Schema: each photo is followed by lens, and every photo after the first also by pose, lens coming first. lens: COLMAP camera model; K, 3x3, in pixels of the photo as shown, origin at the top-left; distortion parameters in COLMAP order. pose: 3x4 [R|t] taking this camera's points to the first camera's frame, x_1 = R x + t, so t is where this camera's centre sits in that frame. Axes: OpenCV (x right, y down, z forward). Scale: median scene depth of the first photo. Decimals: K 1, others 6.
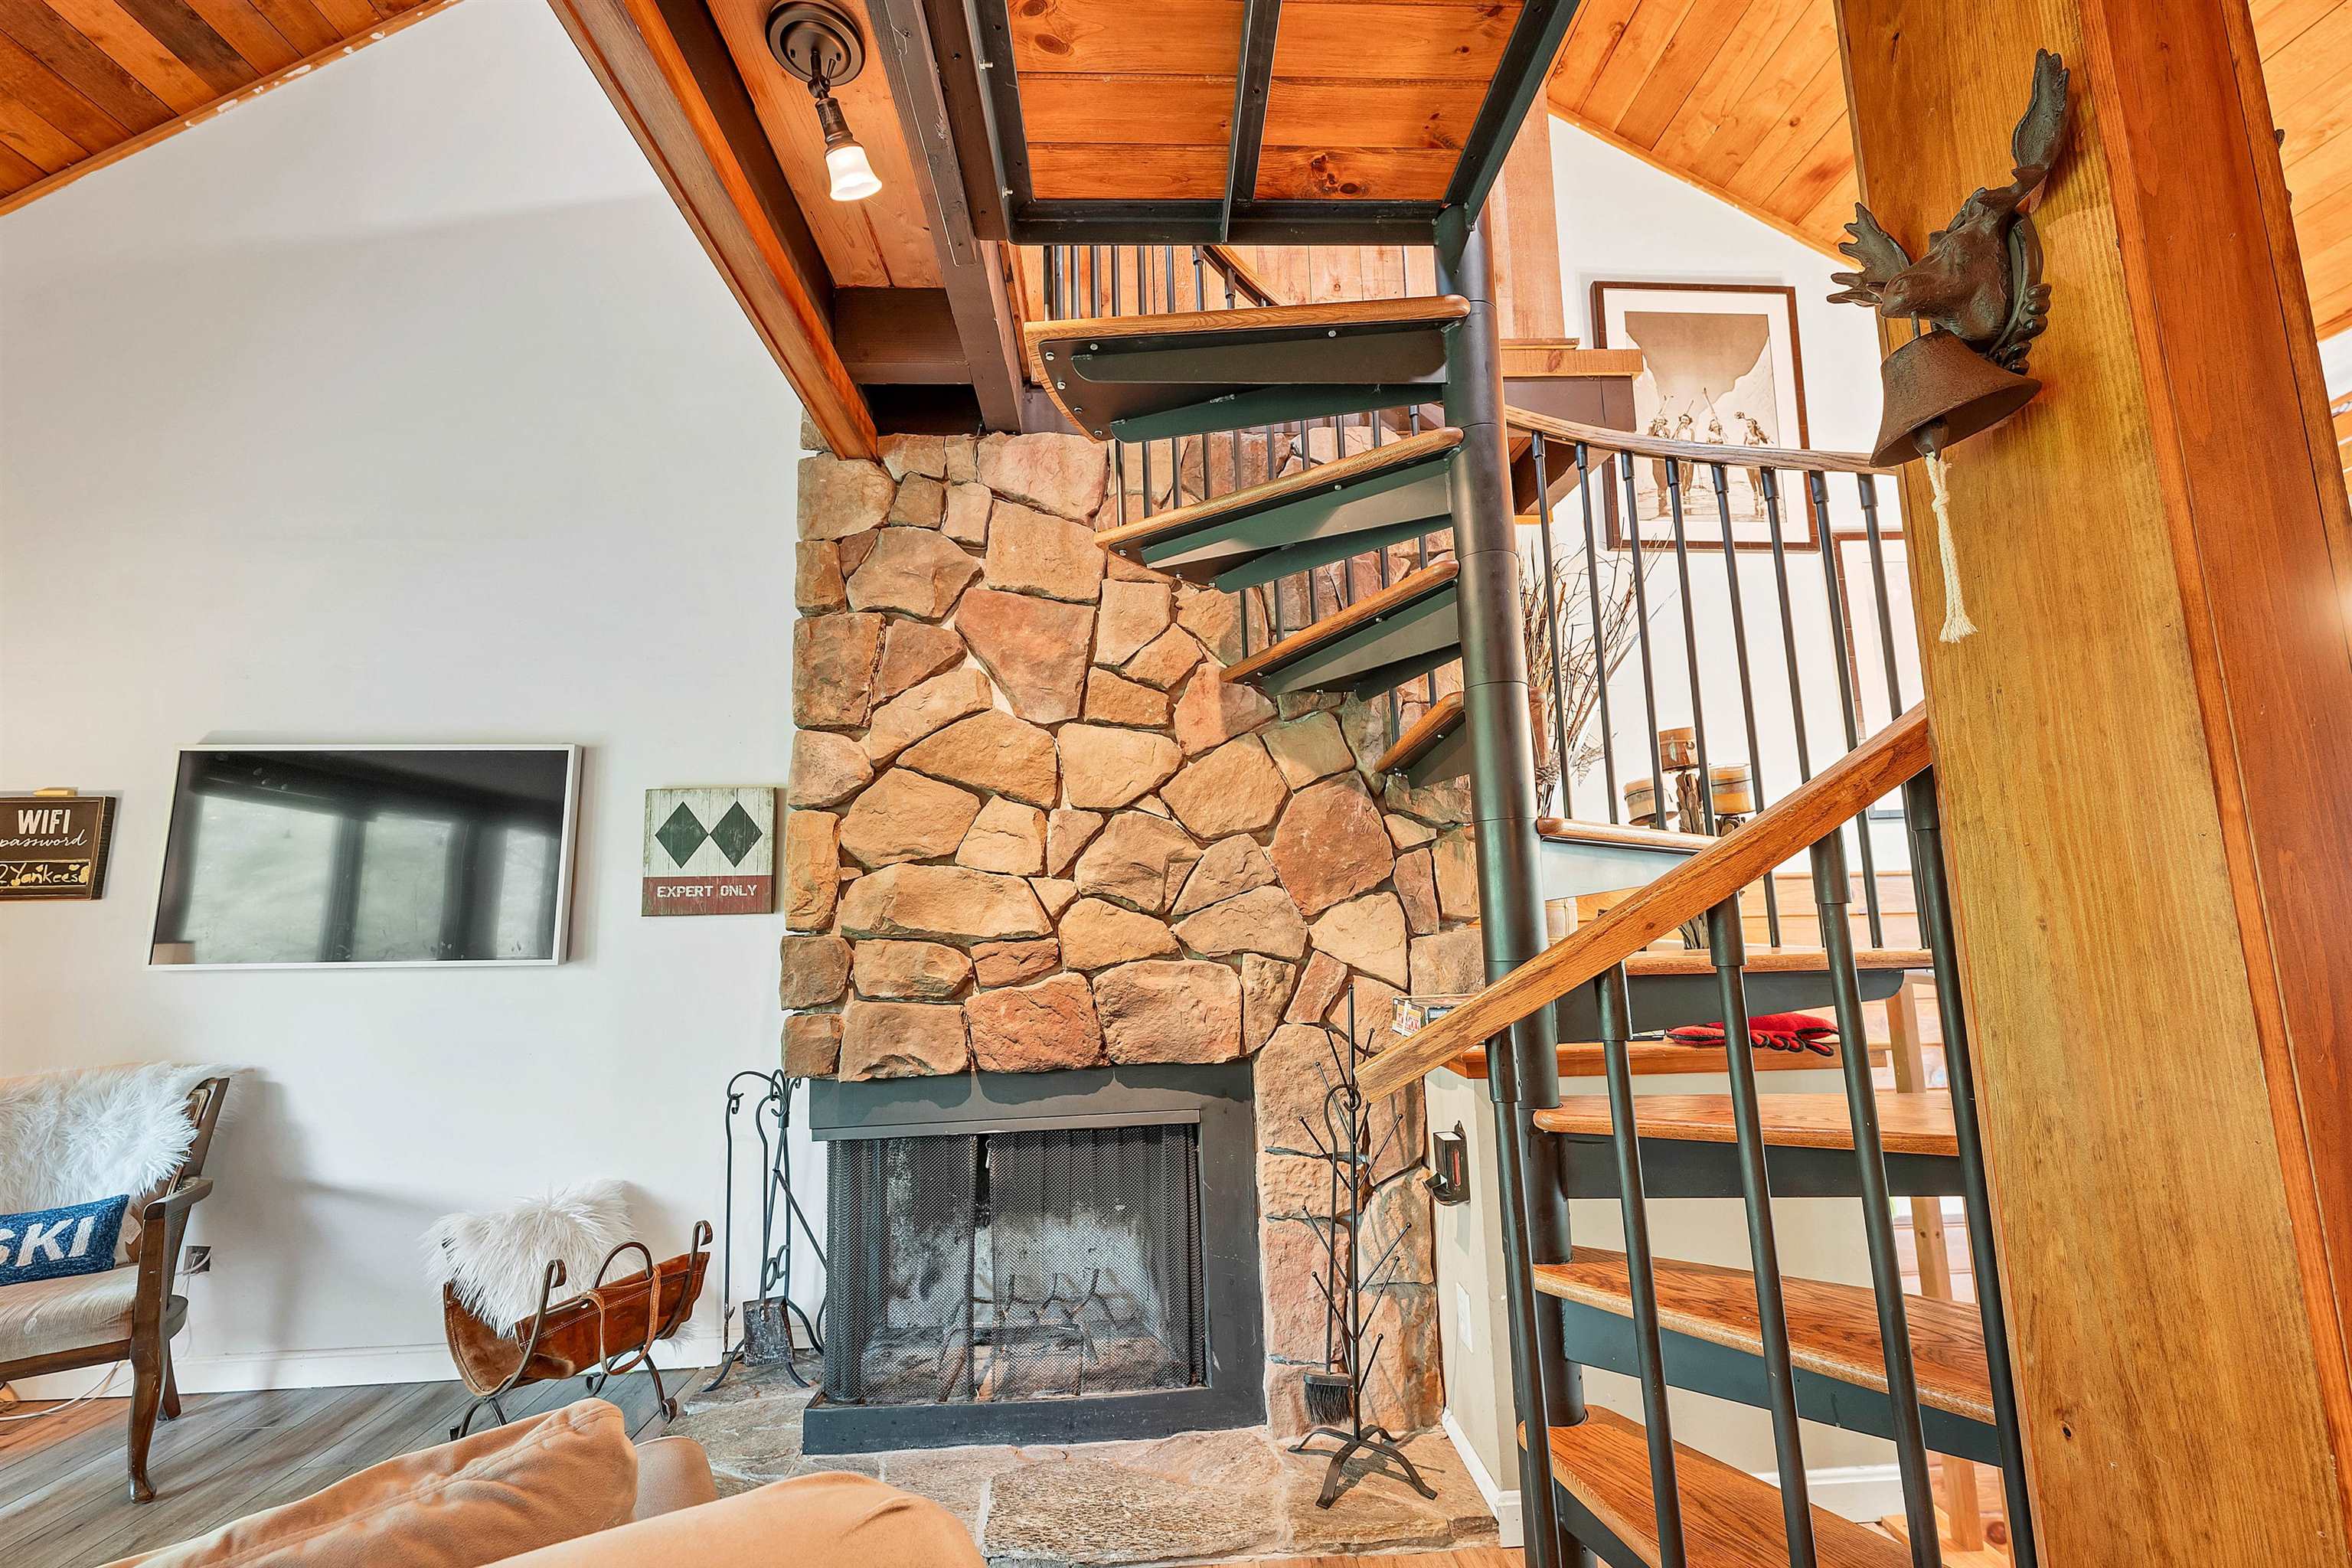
lens RADIAL K [[1005.5, 0, 1189.9], [0, 1005.5, 780.9], [0, 0, 1]] dist [0.006528, -0.002199]
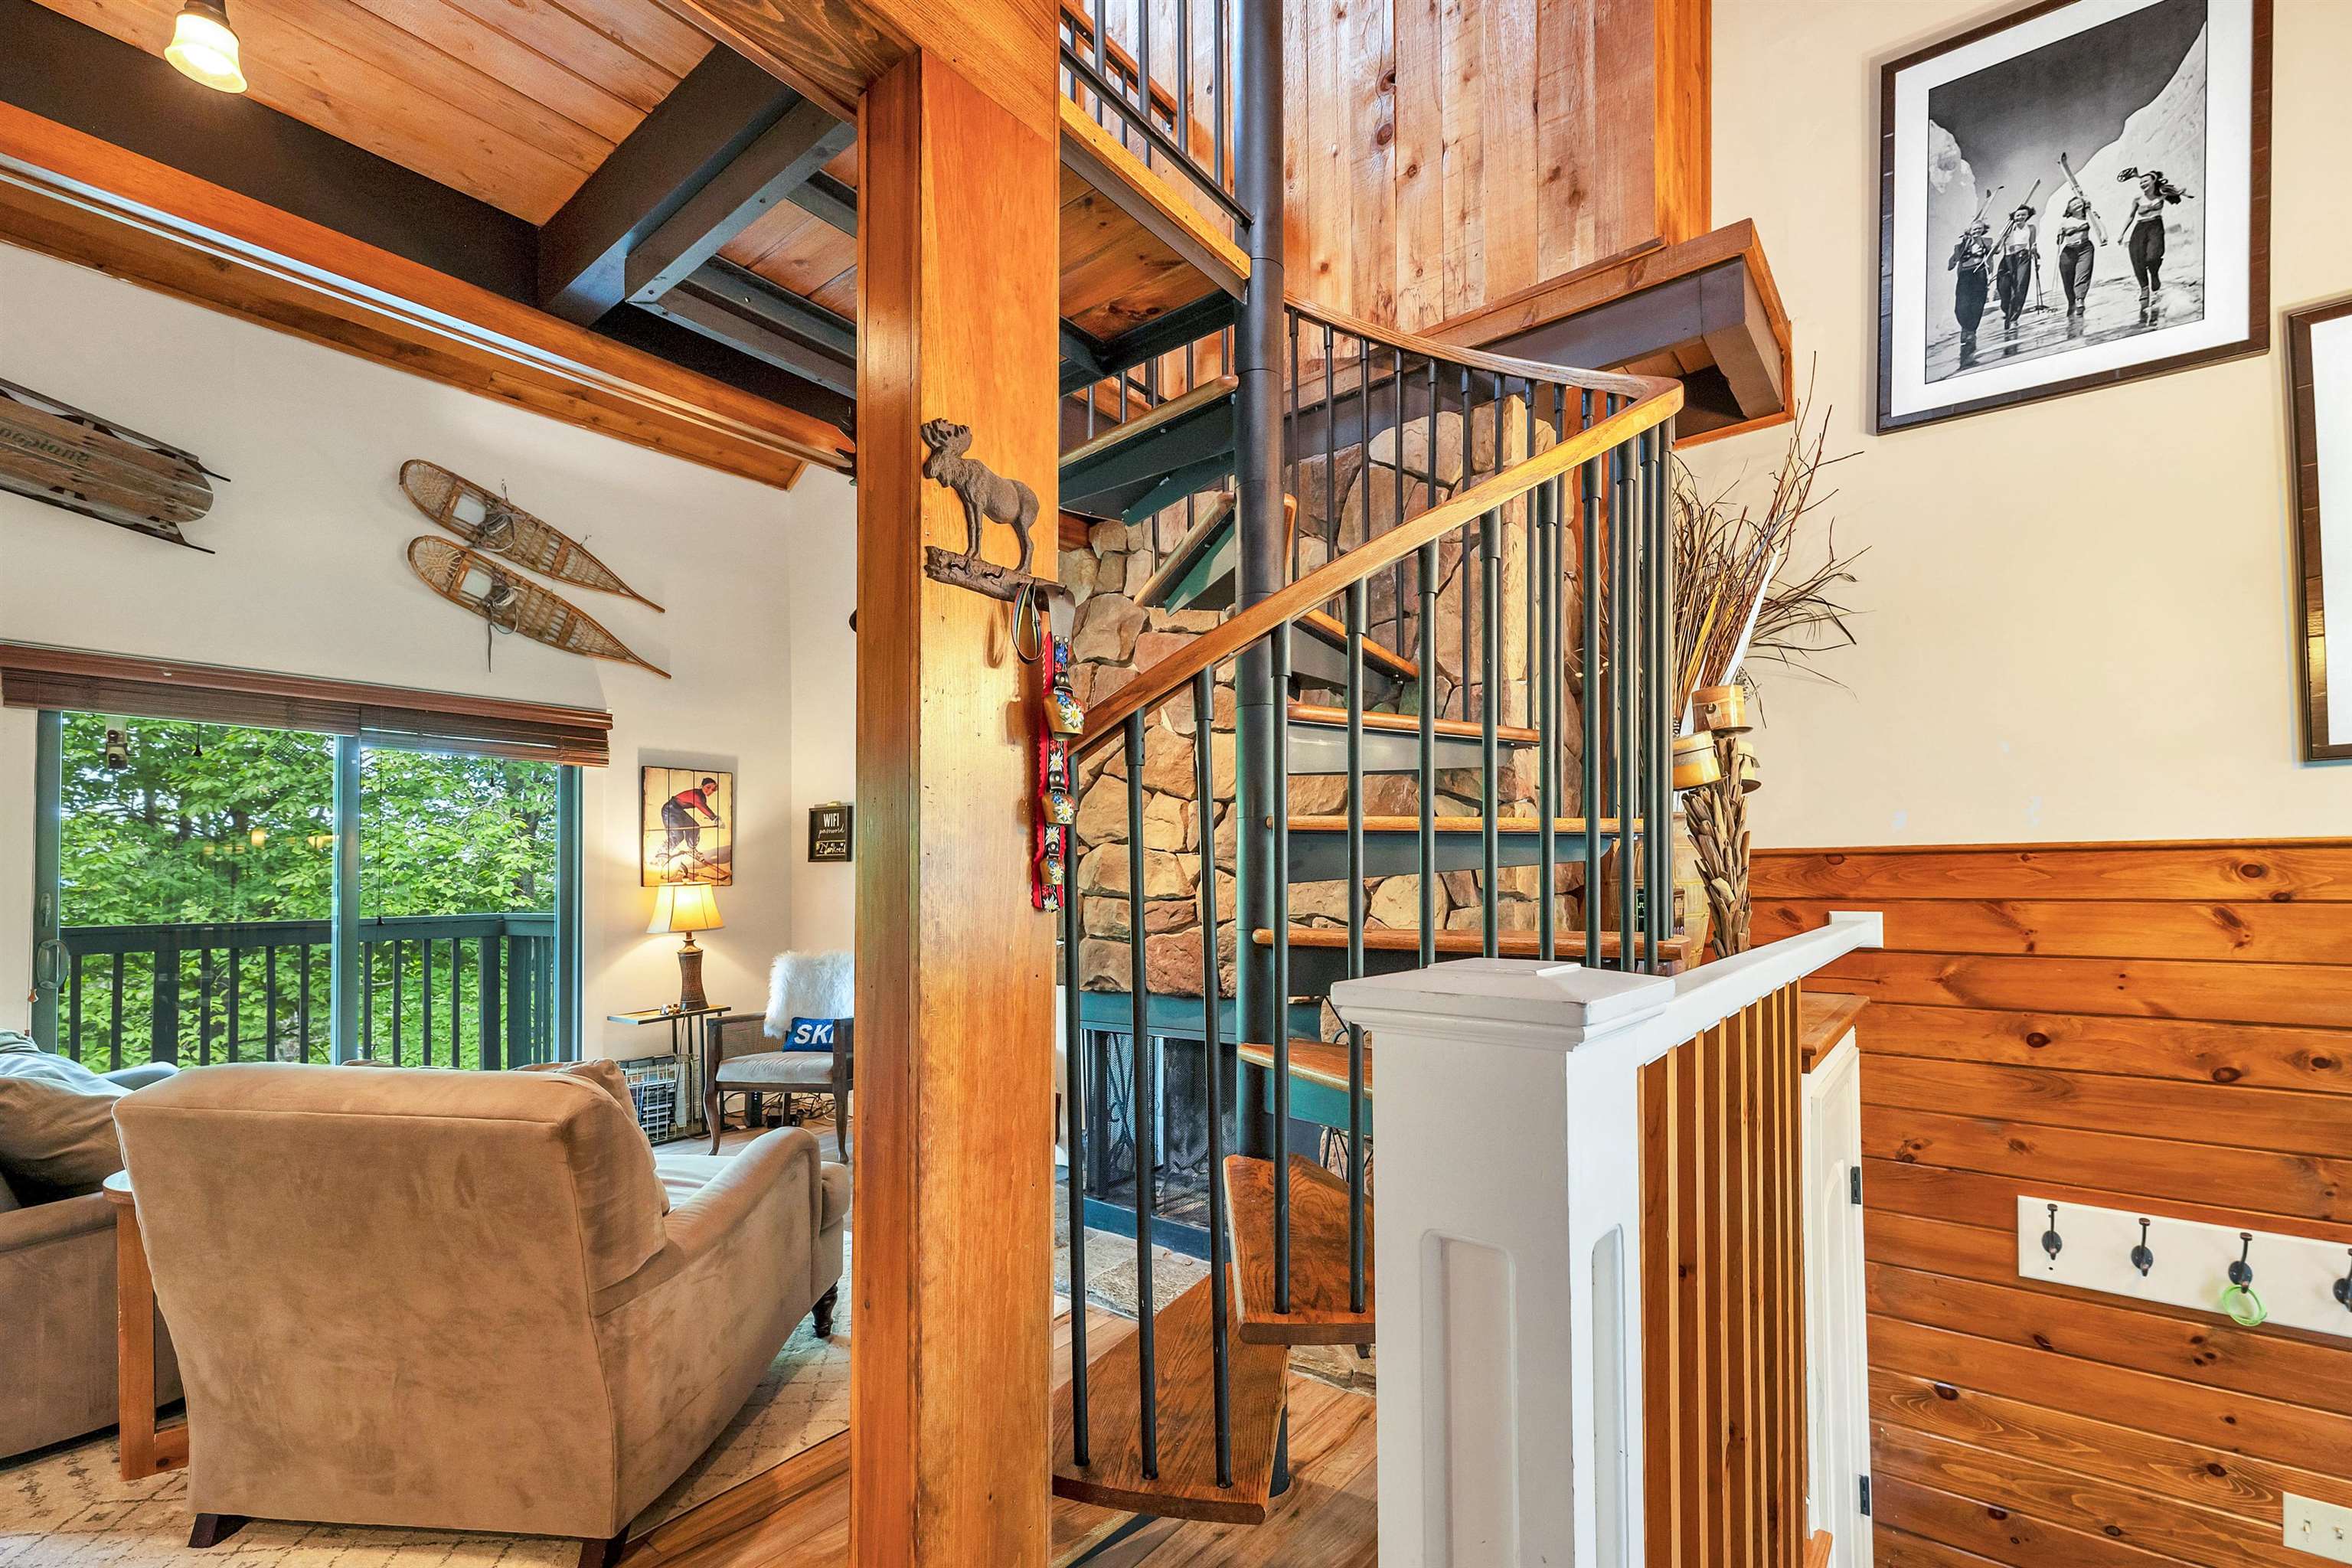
lens RADIAL K [[1005.5, 0, 1180.1], [0, 1005.5, 858.3], [0, 0, 1]] dist [0.006528, -0.002199]
pose [[0.757884, 0.004205, -0.652376, 0.679528], [0.078733, 0.992081, 0.097862, -0.025550], [0.647621, -0.125532, 0.751551, 0.008829]]
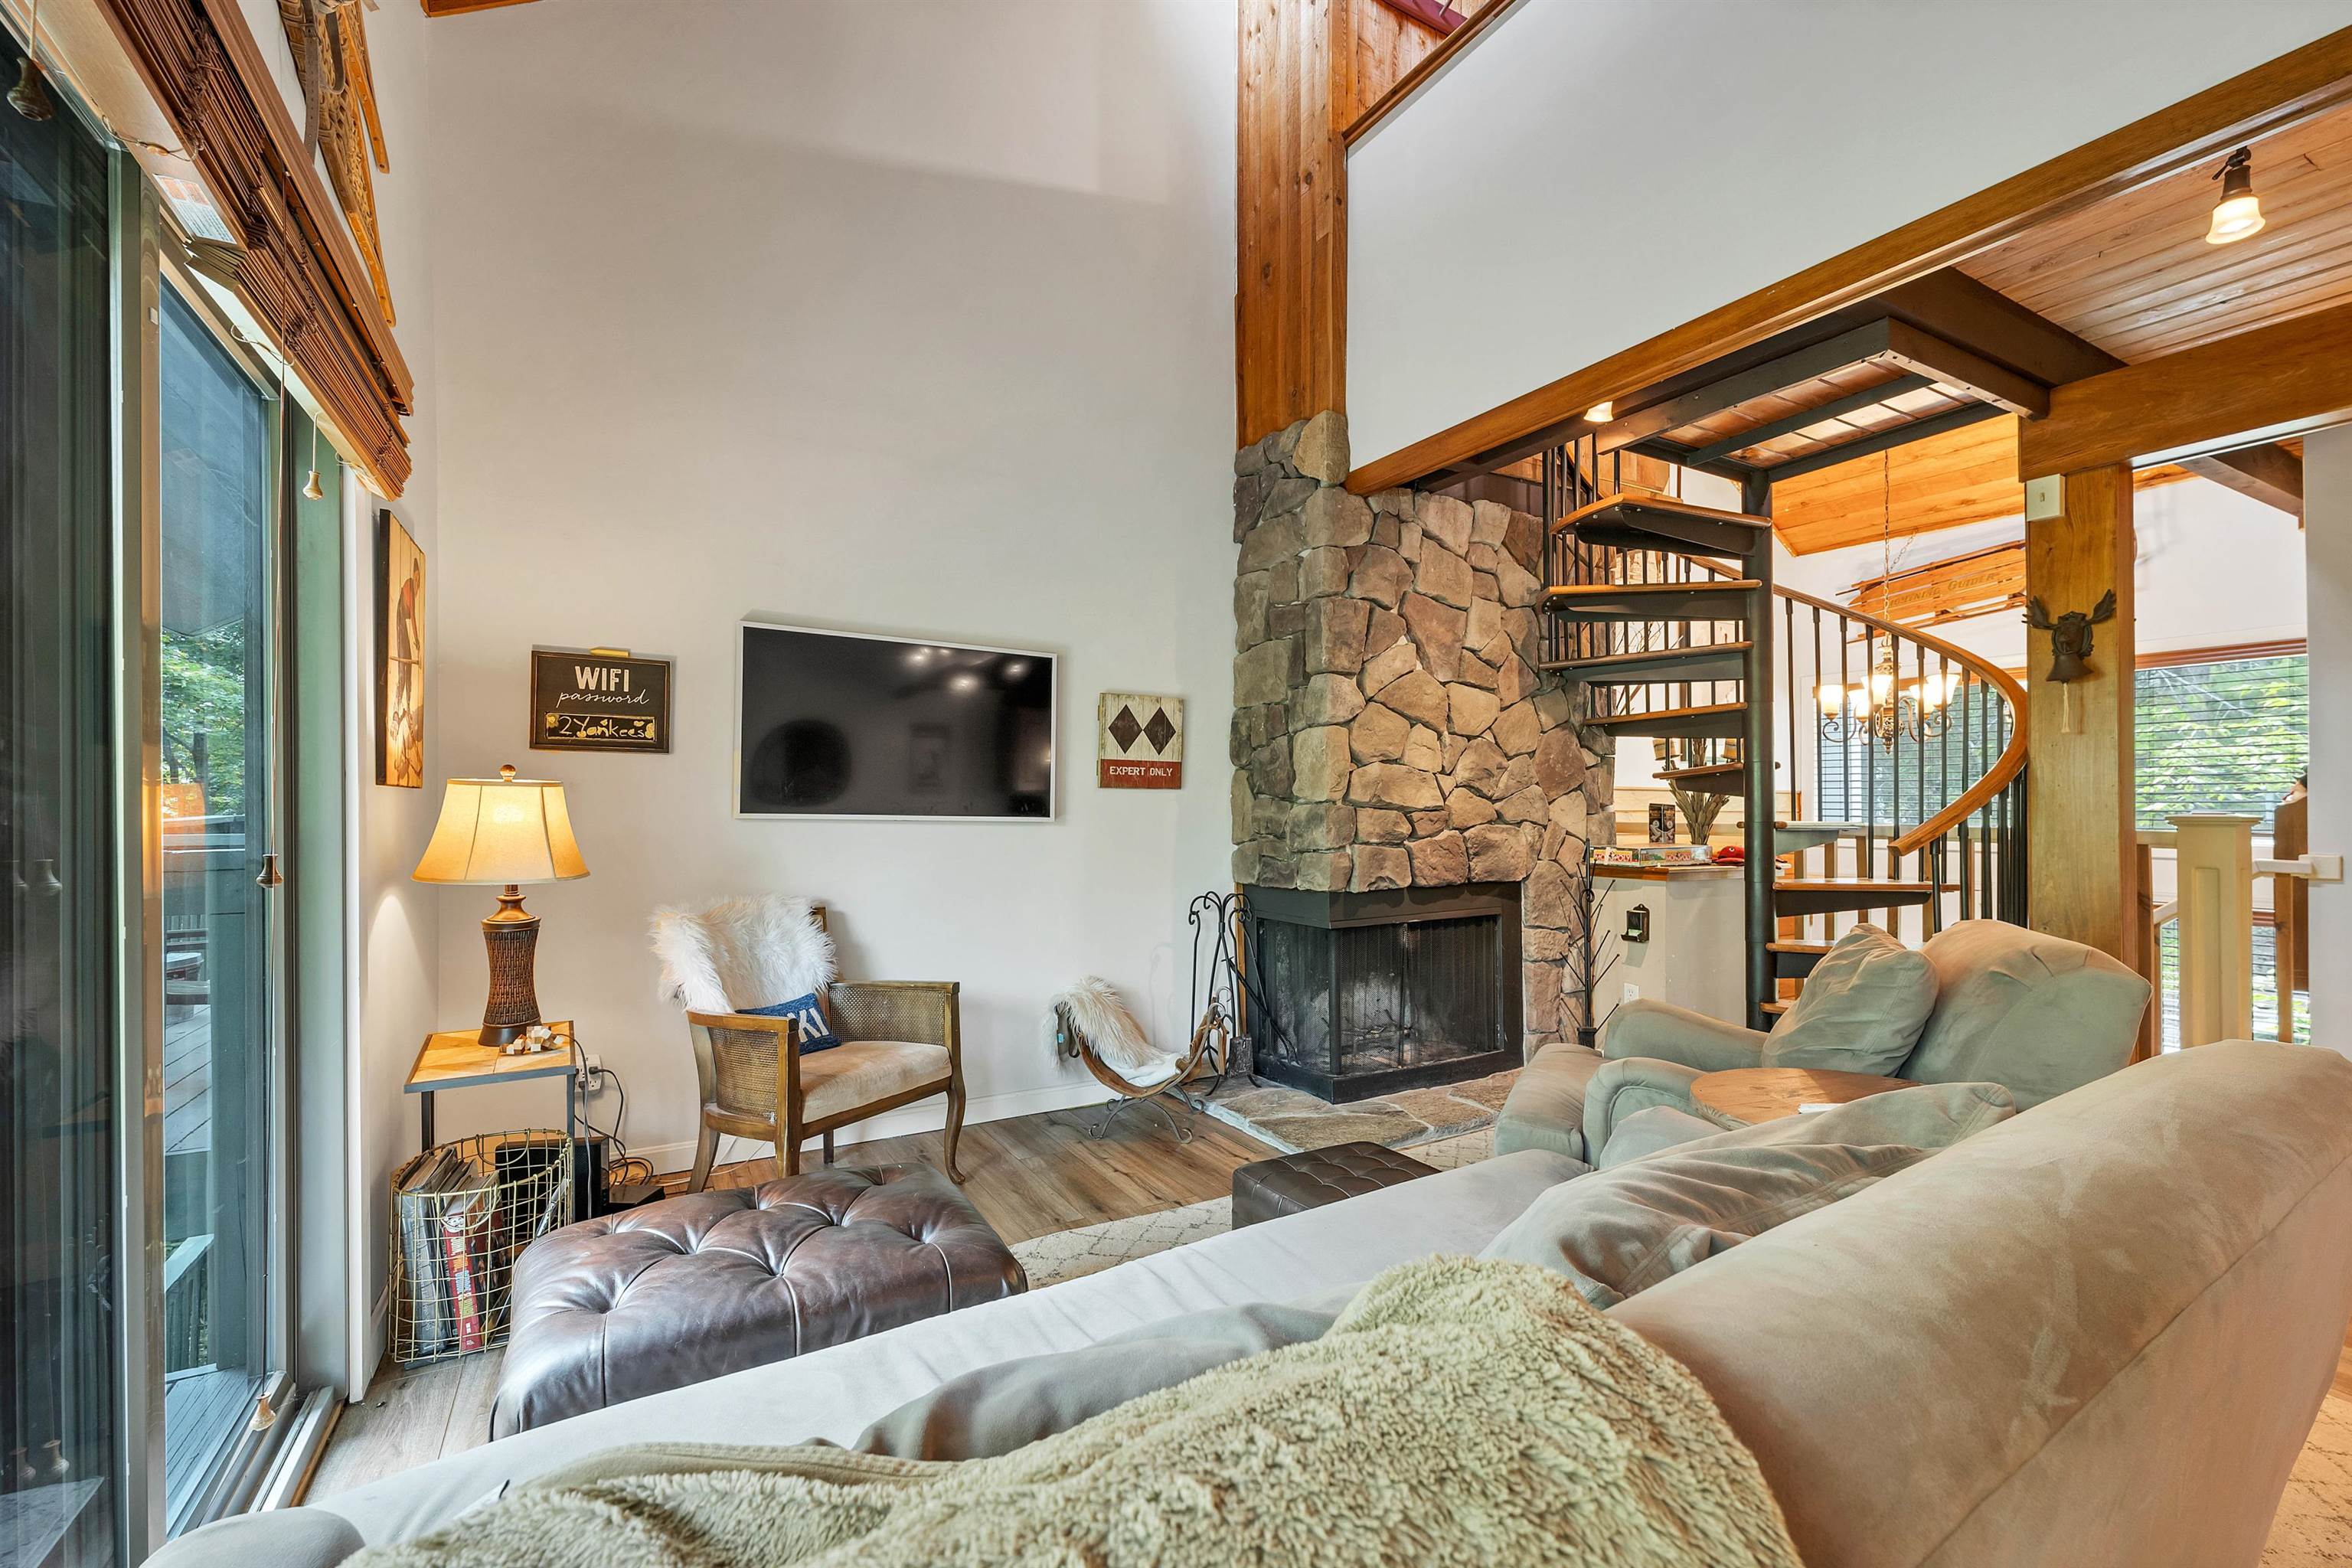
lens RADIAL K [[1005.5, 0, 1176.9], [0, 1005.5, 804.9], [0, 0, 1]] dist [0.006528, -0.002199]
pose [[0.885471, 0.029617, 0.463749, -1.275340], [-0.088115, 0.990563, 0.104982, 0.008162], [-0.456264, -0.133822, 0.879725, -0.278781]]
